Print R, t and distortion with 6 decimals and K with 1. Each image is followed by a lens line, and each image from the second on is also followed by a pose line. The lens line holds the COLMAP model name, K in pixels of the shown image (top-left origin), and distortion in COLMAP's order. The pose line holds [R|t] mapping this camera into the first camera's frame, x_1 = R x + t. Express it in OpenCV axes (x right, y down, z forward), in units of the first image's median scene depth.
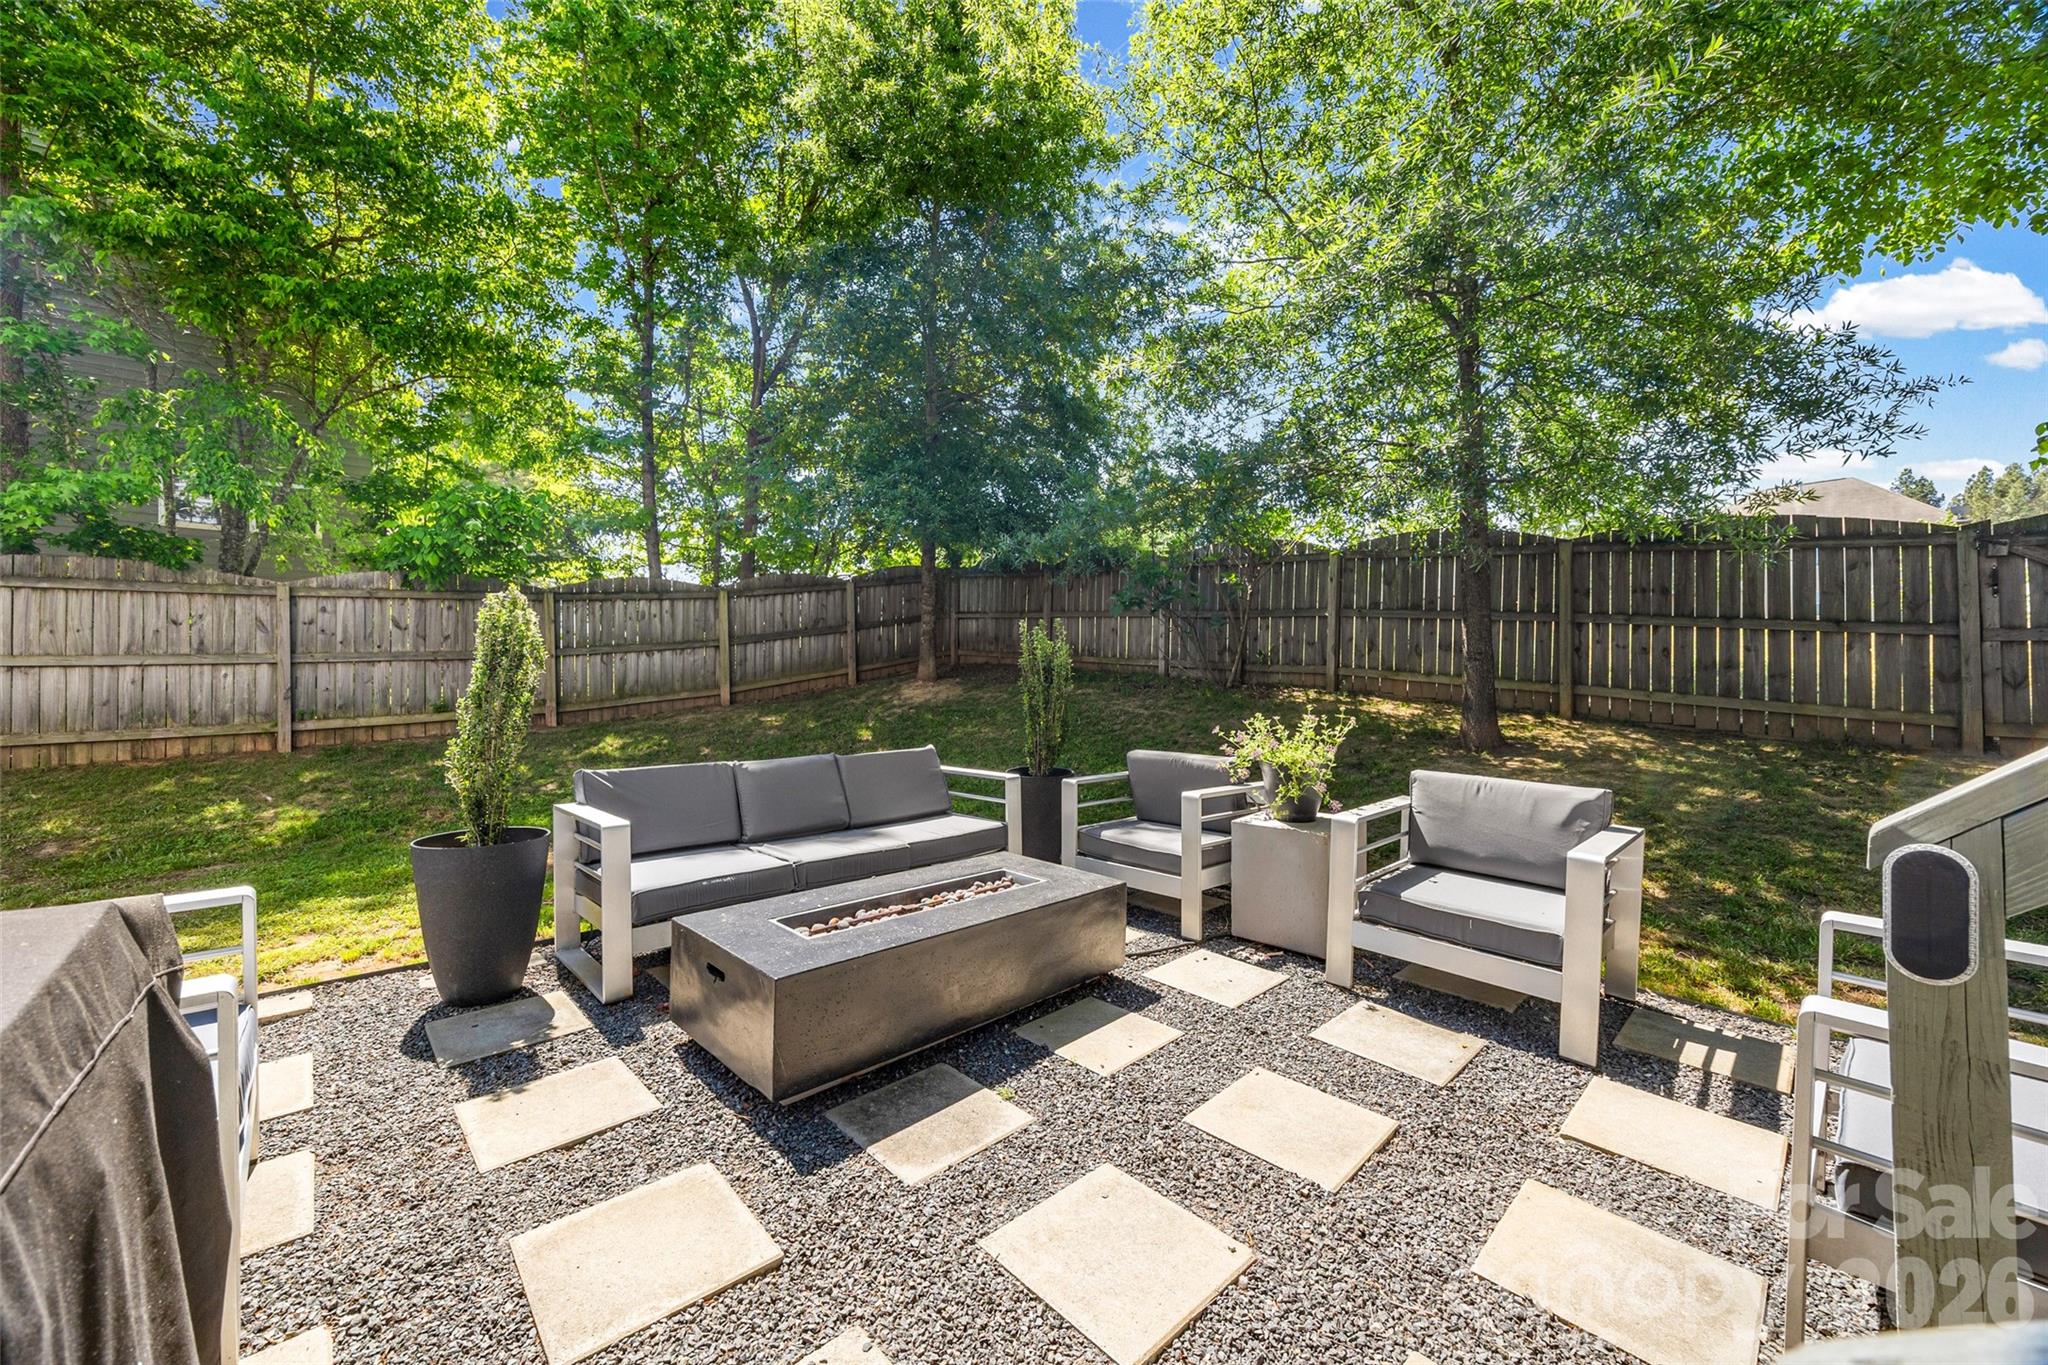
lens RADIAL K [[790.8, 0, 1026.1], [0, 790.8, 673.7], [0, 0, 1]] dist [-0.001527, -0.000499]
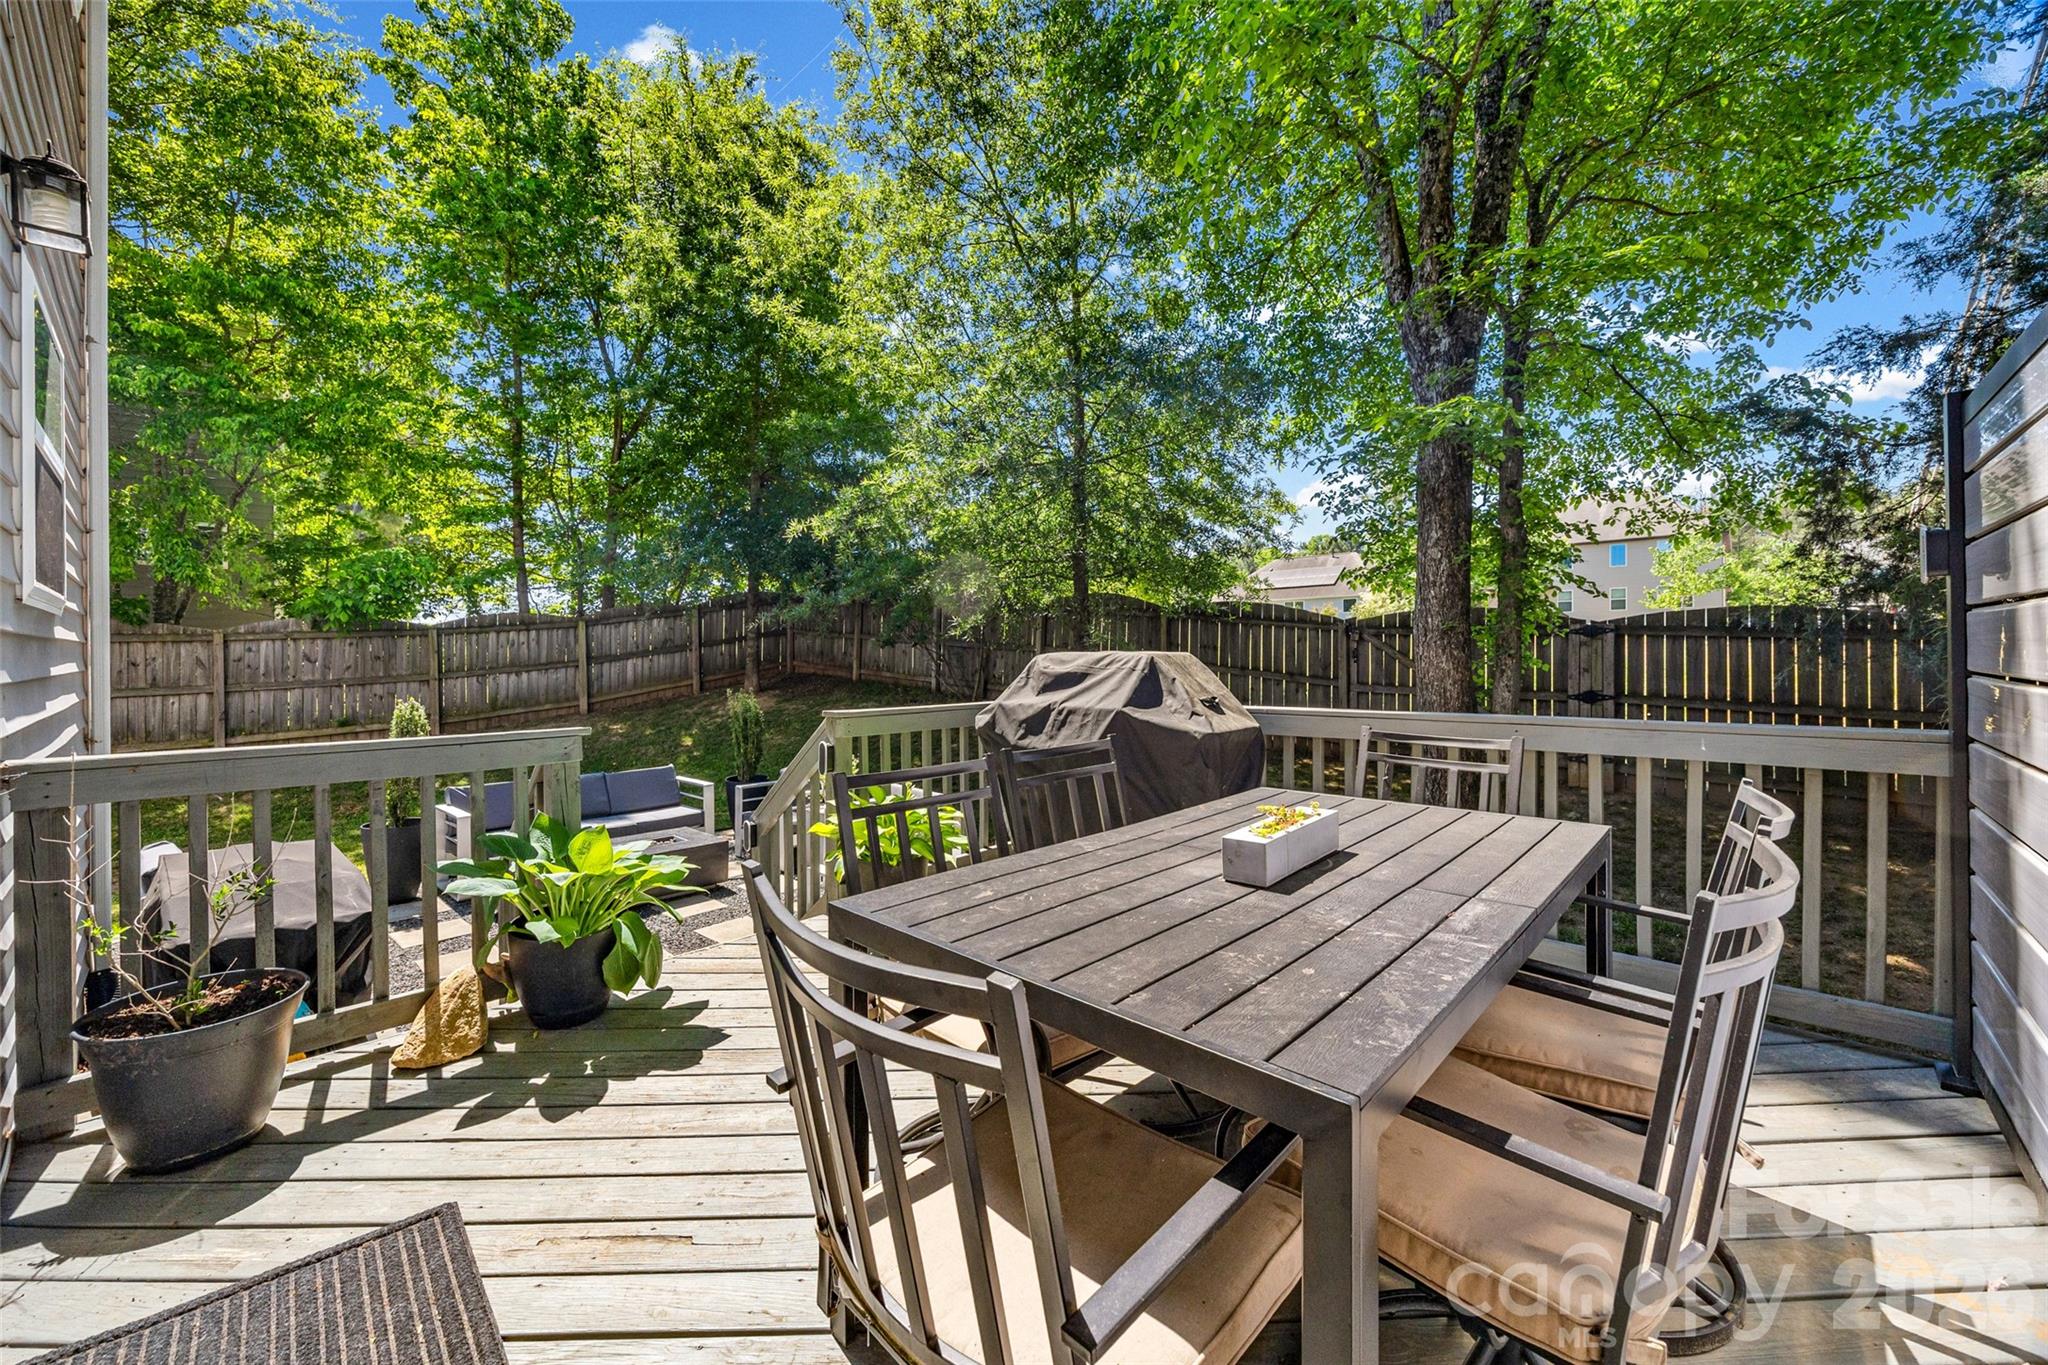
lens RADIAL K [[790.8, 0, 998.9], [0, 790.8, 650.9], [0, 0, 1]] dist [-0.001527, -0.000499]
pose [[0.997065, 0.000729, 0.076558, 0.232498], [-0.000668, 0.999999, -0.000833, -0.078144], [-0.076558, 0.000779, 0.997065, -0.379577]]
